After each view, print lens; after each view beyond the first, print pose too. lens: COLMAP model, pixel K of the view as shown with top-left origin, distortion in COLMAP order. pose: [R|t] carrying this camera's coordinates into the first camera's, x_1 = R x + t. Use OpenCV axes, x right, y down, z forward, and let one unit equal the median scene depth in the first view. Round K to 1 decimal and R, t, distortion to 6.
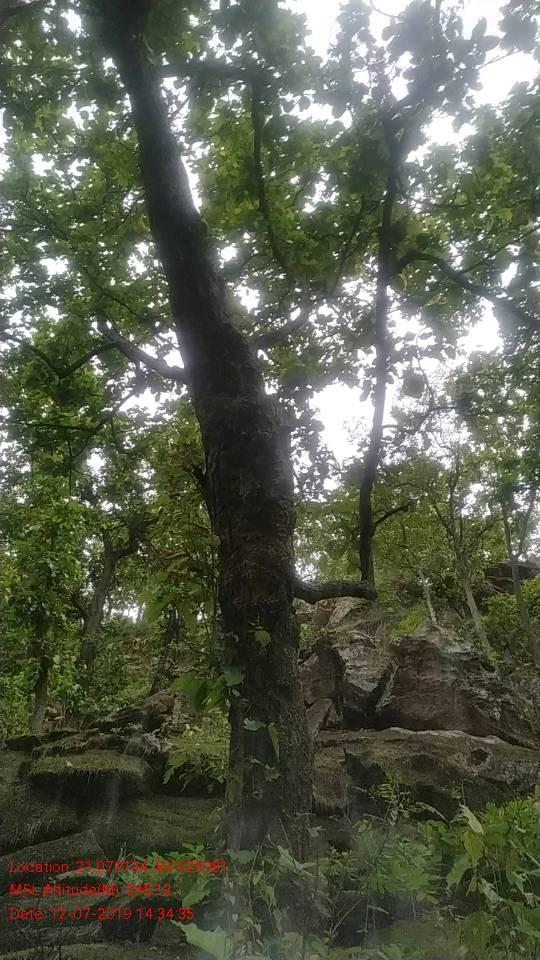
lens RADIAL K [[682.1, 0, 268.5], [0, 682.1, 473.9], [0, 0, 1]] dist [0.006947, -0.024981]
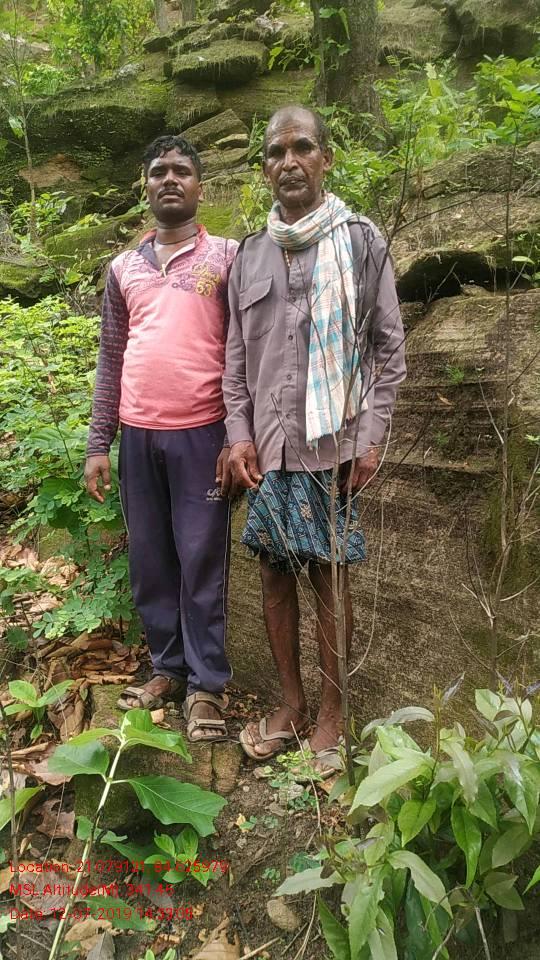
lens RADIAL K [[682.1, 0, 268.5], [0, 682.1, 473.9], [0, 0, 1]] dist [0.006947, -0.024981]
pose [[0.973574, -0.029544, -0.226453, 0.065795], [0.205730, 0.543936, 0.813516, -0.113976], [0.099141, -0.838606, 0.535641, -0.219177]]
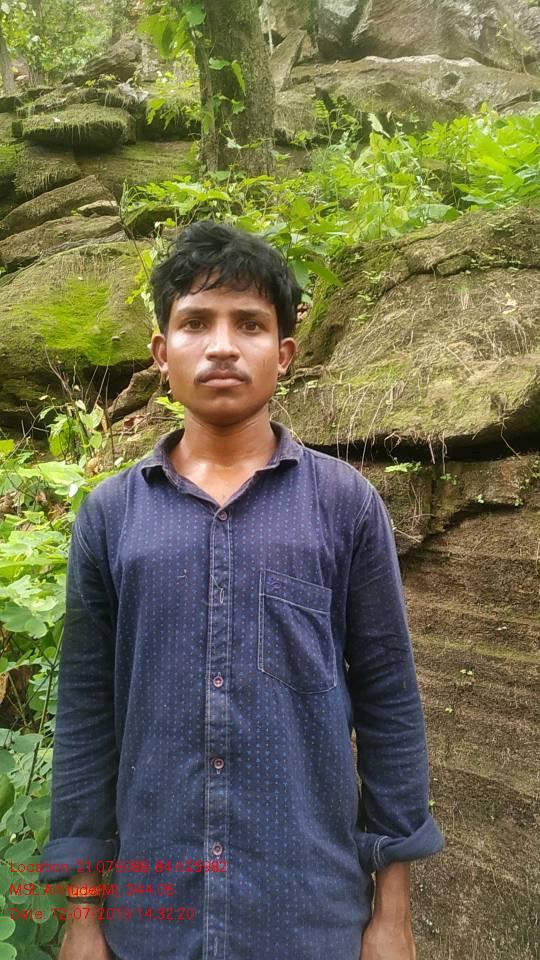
lens RADIAL K [[682.1, 0, 268.5], [0, 682.1, 473.9], [0, 0, 1]] dist [0.006947, -0.024981]
pose [[0.996851, -0.077907, -0.014770, 0.011740], [0.060362, 0.624763, 0.778478, -0.036592], [-0.051422, -0.776918, 0.627498, -0.107443]]
